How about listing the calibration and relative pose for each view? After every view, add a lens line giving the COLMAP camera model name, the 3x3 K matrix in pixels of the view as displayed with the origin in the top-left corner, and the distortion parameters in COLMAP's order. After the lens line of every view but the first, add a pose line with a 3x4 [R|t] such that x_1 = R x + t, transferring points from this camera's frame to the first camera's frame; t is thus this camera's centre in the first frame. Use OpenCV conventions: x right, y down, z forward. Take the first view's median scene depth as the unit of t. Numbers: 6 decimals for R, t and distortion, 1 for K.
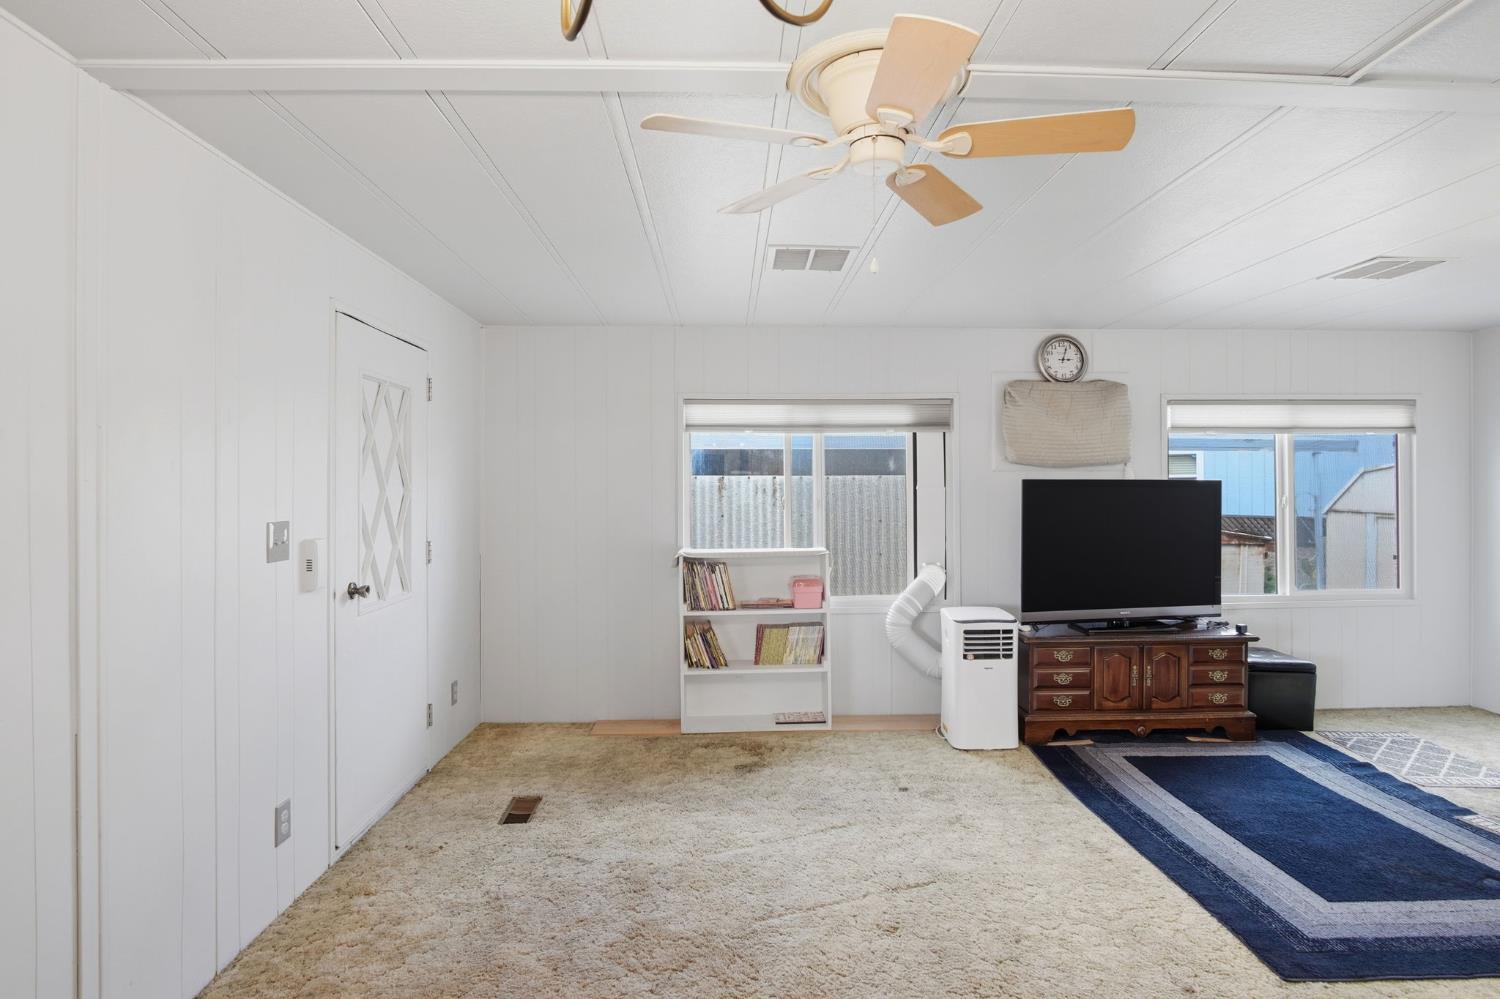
lens RADIAL K [[828.0, 0, 759.9], [0, 828.0, 491.0], [0, 0, 1]] dist [-0.025411, 0.000535]
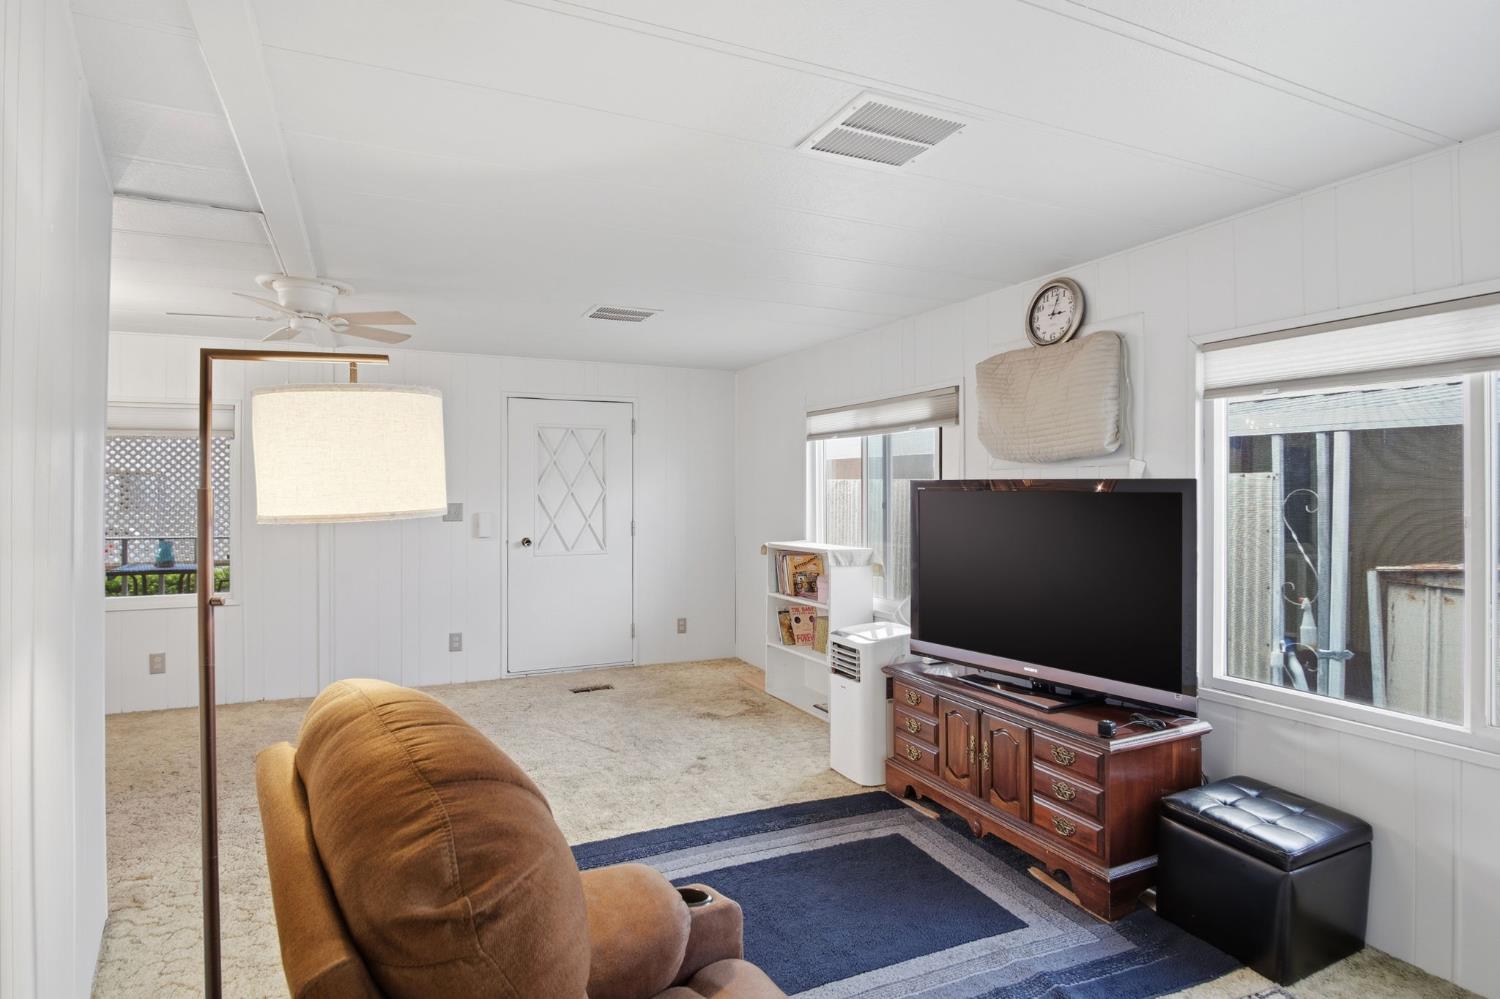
lens RADIAL K [[828.0, 0, 759.8], [0, 828.0, 489.6], [0, 0, 1]] dist [-0.025411, 0.000535]
pose [[0.386038, 0.003855, -0.922475, 1.048978], [-0.007475, 0.999972, 0.001050, -0.003892], [0.922452, 0.006490, 0.386056, 0.540547]]
